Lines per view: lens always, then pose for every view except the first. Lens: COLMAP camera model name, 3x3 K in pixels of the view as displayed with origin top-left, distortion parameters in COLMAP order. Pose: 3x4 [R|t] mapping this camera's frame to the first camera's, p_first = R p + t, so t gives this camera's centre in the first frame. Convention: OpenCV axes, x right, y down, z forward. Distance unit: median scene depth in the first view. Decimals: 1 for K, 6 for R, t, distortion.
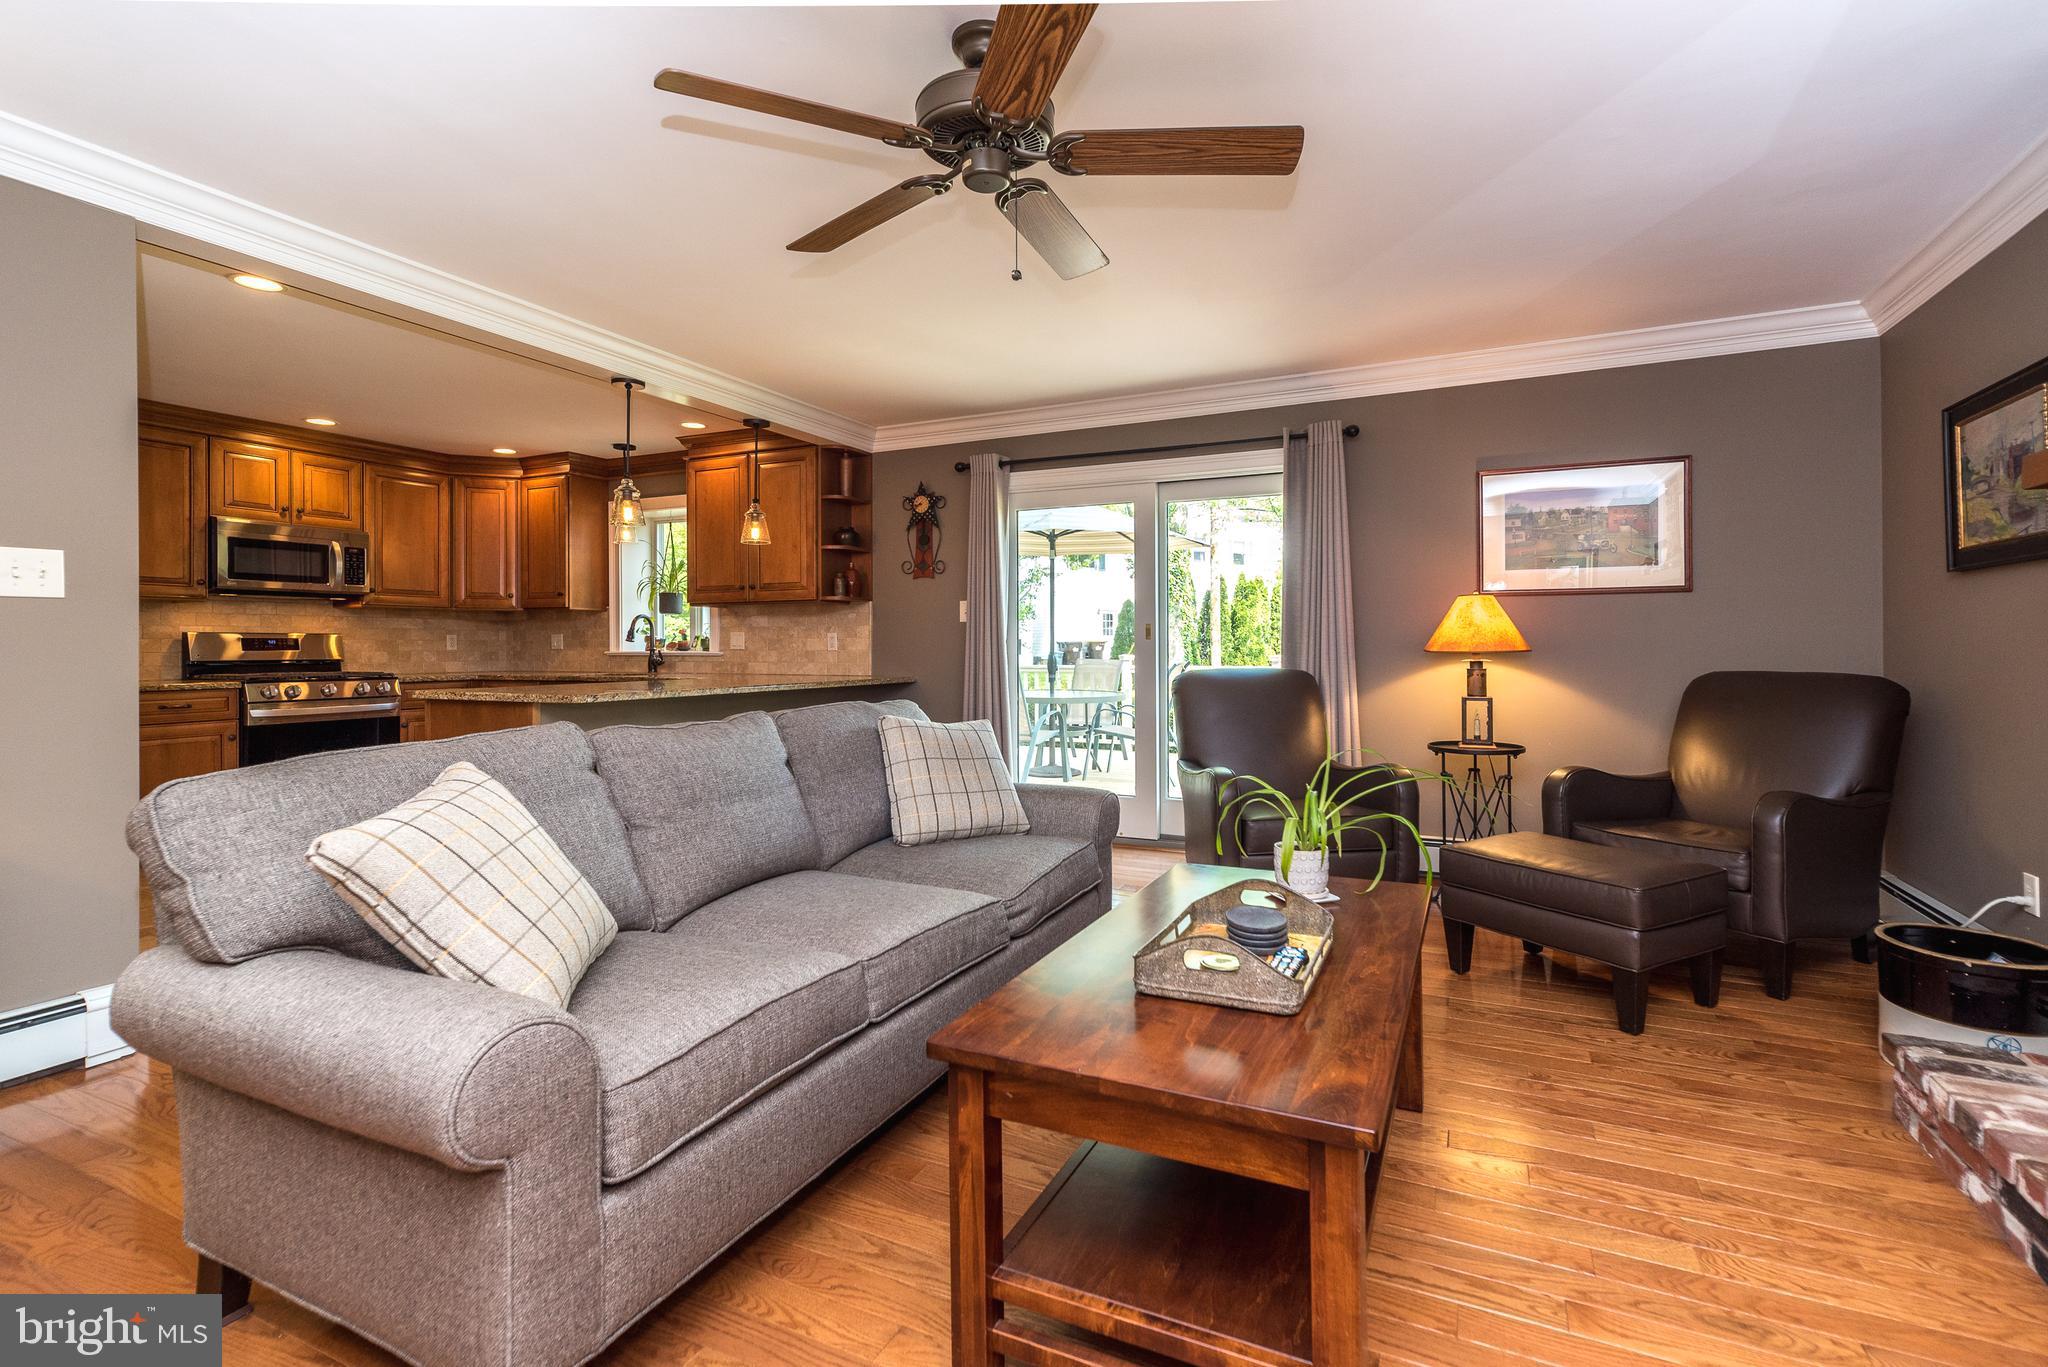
lens RADIAL K [[935.5, 0, 1091.8], [0, 935.5, 644.2], [0, 0, 1]] dist [0.017248, -0.000200]
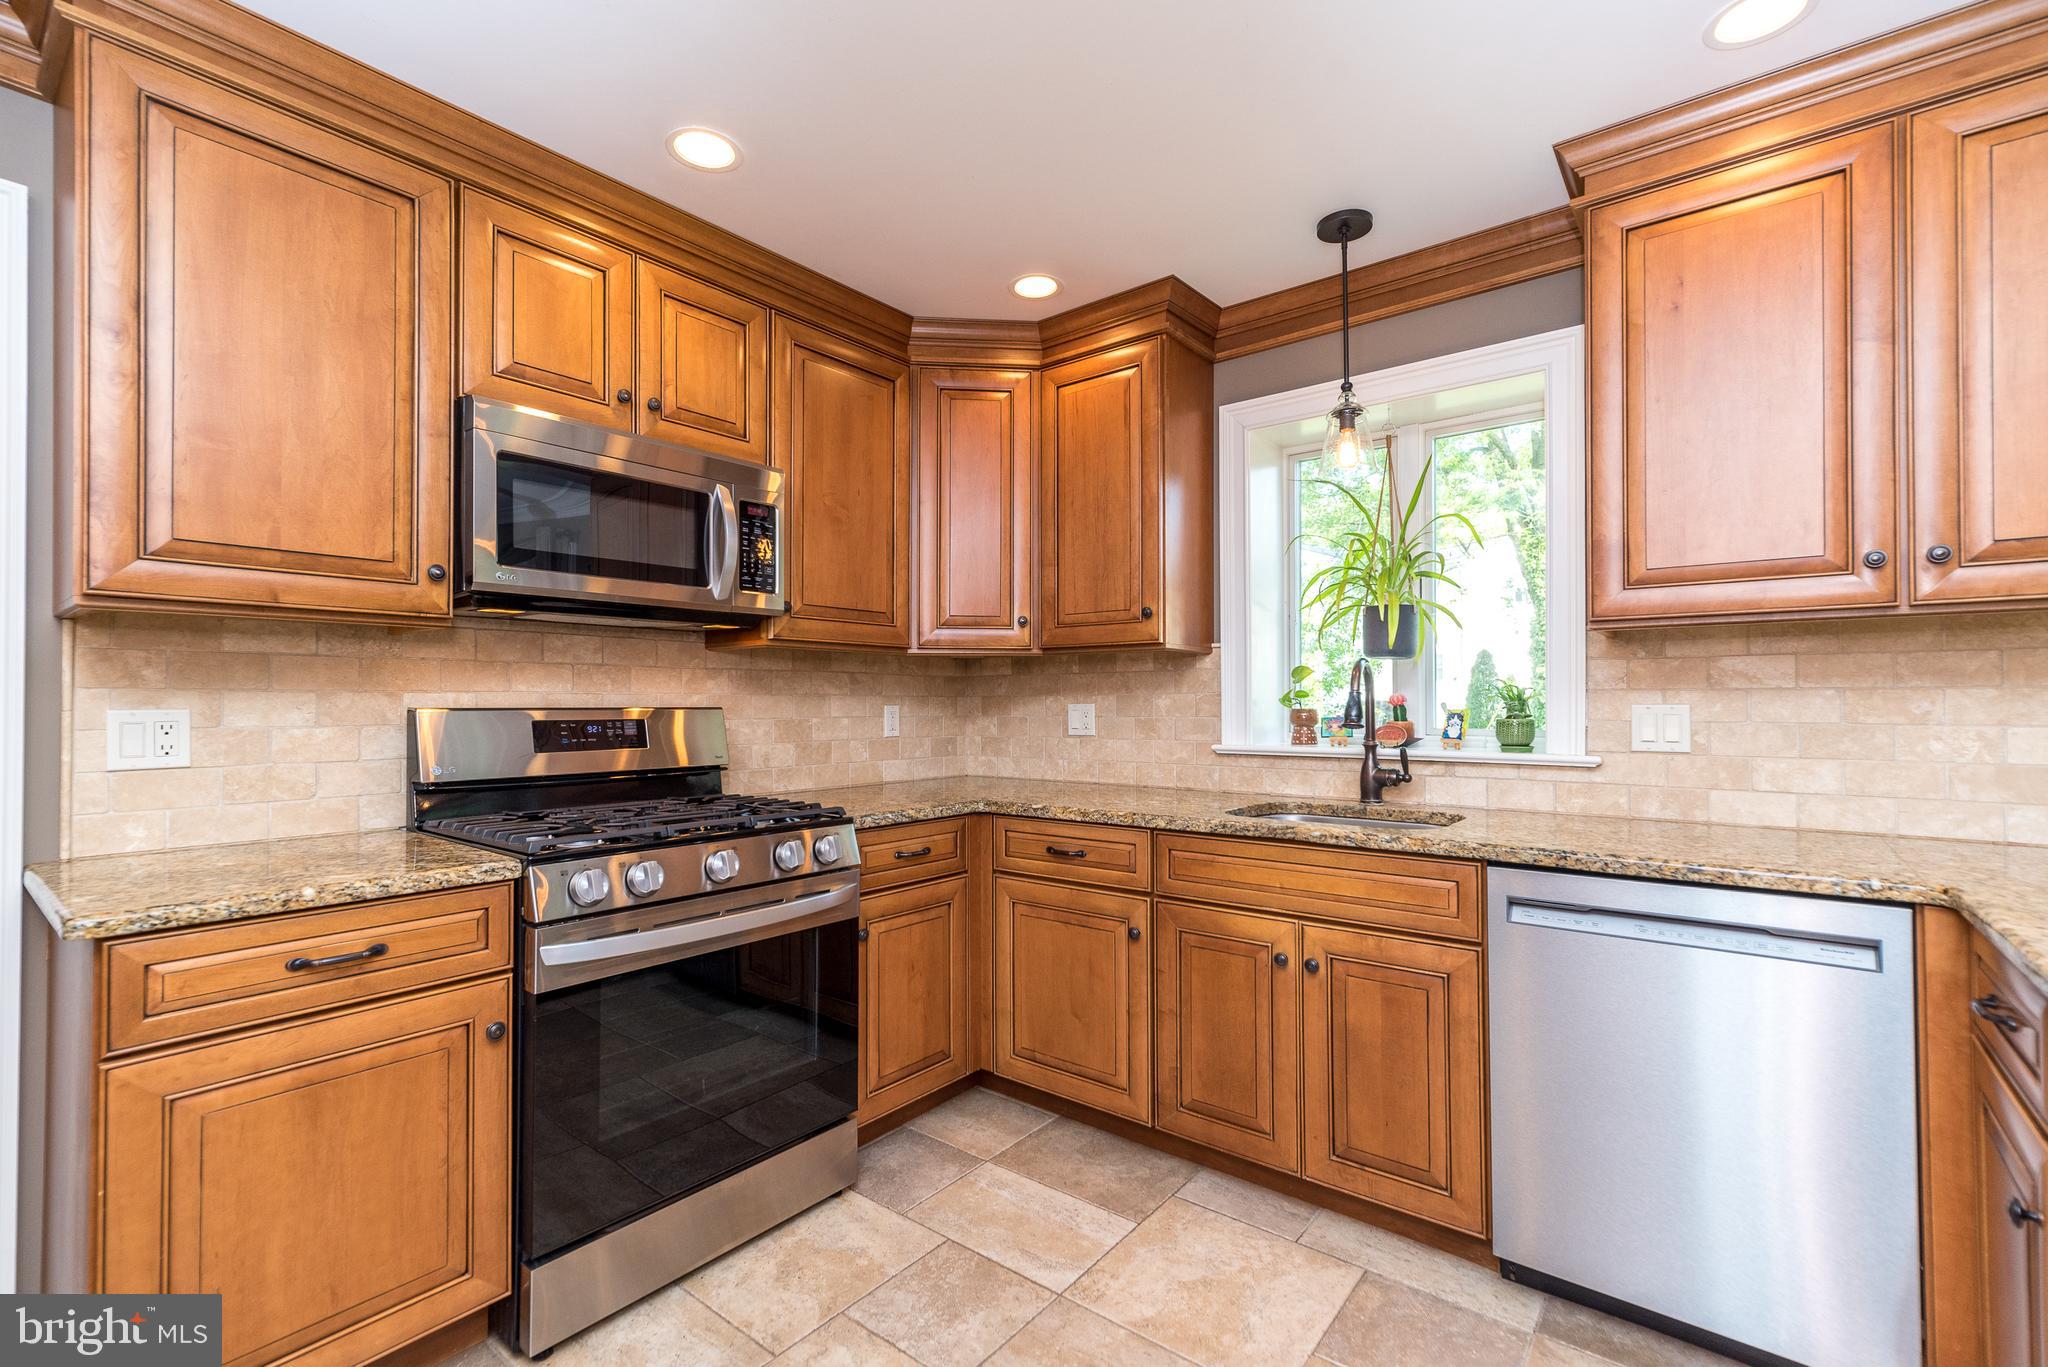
lens RADIAL K [[925.5, 0, 1032.6], [0, 925.5, 696.3], [0, 0, 1]] dist [-0.000675, -0.000076]
pose [[0.962712, -0.000432, -0.270528, -0.537999], [-0.000875, 0.999989, -0.004713, -0.014505], [0.270527, 0.004774, 0.962701, 0.623178]]
